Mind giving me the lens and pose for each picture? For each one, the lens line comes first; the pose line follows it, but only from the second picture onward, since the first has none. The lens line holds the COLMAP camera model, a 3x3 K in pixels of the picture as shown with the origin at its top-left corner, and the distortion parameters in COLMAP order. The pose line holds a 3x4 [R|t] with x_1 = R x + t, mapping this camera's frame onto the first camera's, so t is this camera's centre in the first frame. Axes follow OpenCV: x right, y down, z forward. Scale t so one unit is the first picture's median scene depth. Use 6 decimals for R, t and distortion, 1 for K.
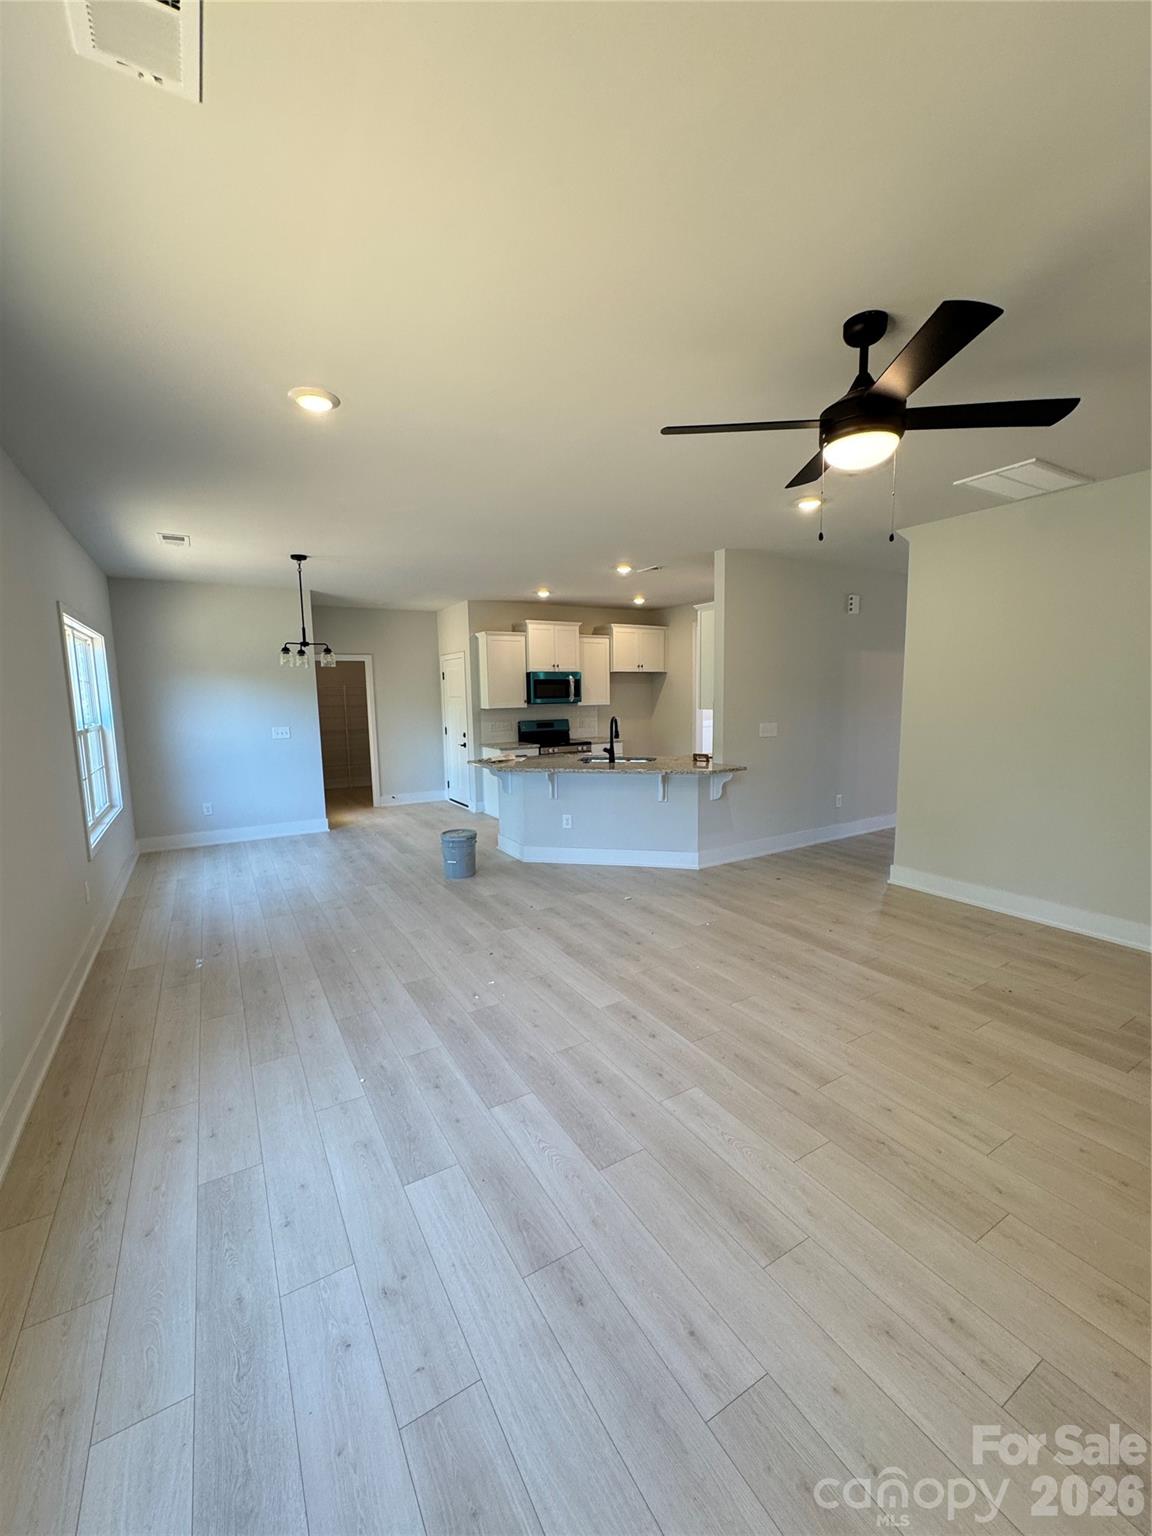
lens RADIAL K [[616.1, 0, 571.2], [0, 616.1, 767.7], [0, 0, 1]] dist [0.003175, 0.000368]
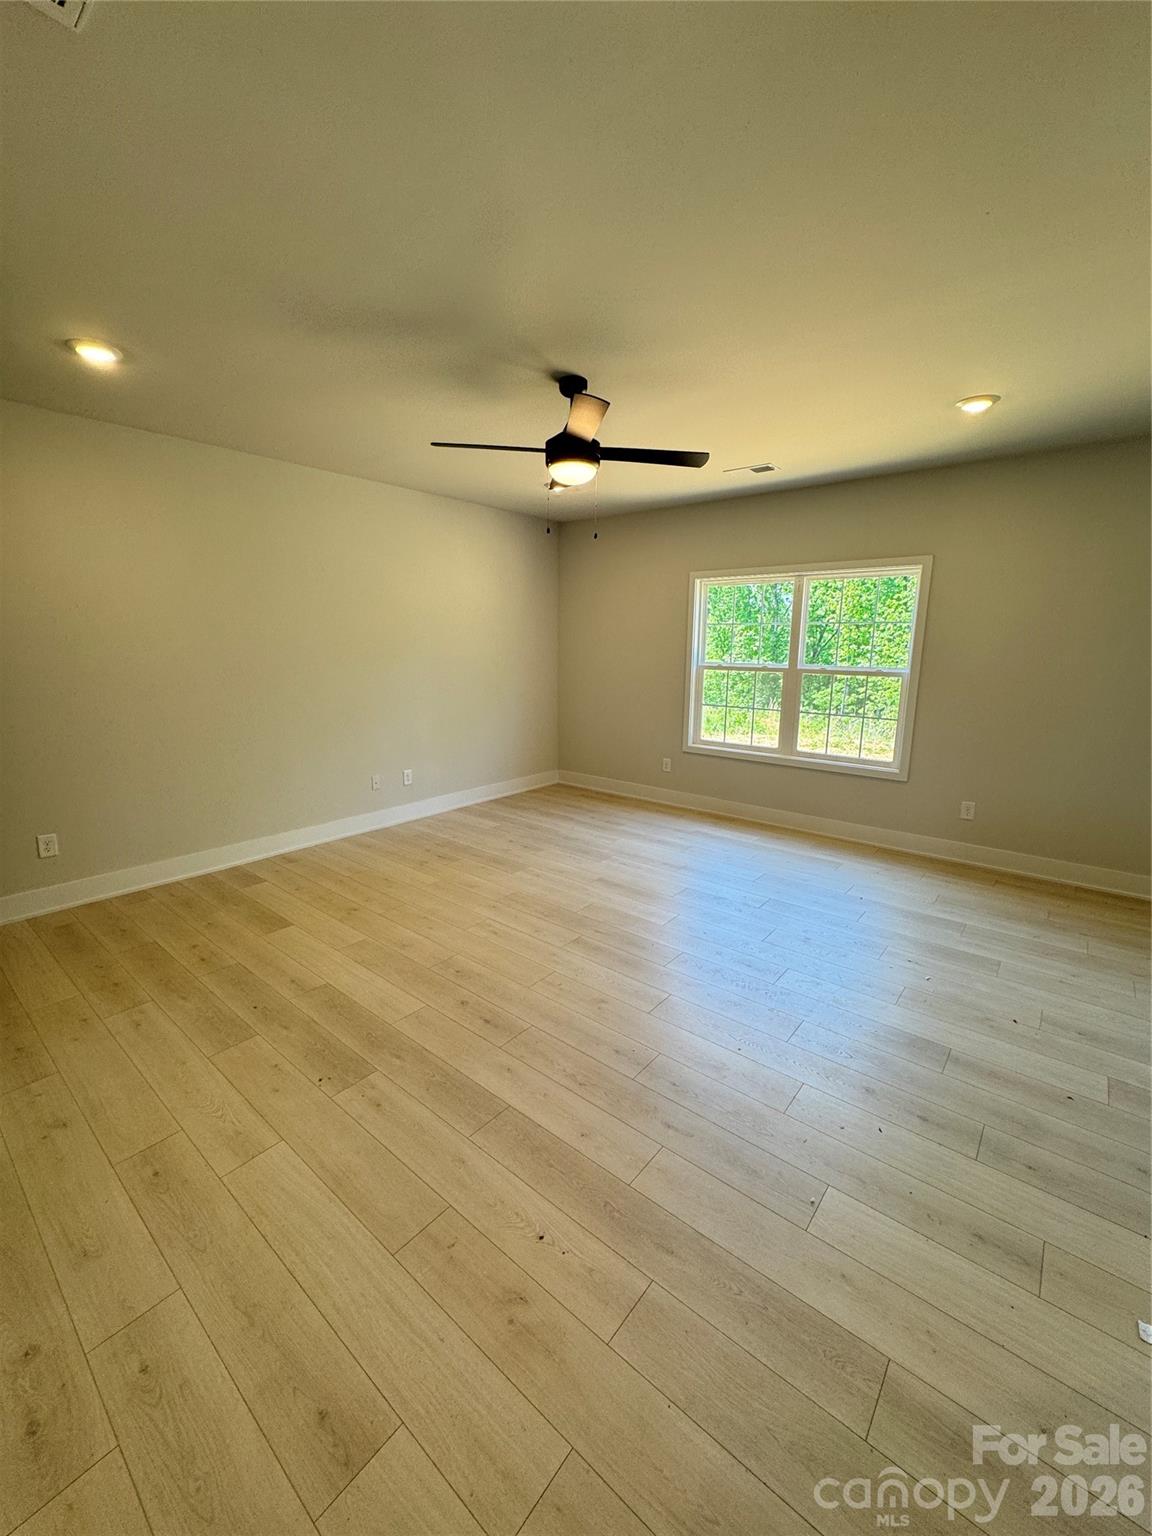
lens RADIAL K [[616.1, 0, 579.7], [0, 616.1, 775.0], [0, 0, 1]] dist [0.003175, 0.000368]
pose [[-0.937193, 0.083168, -0.338750, 0.742151], [-0.035071, 0.943771, 0.328735, -0.236004], [0.347043, 0.319968, -0.881579, 1.854541]]
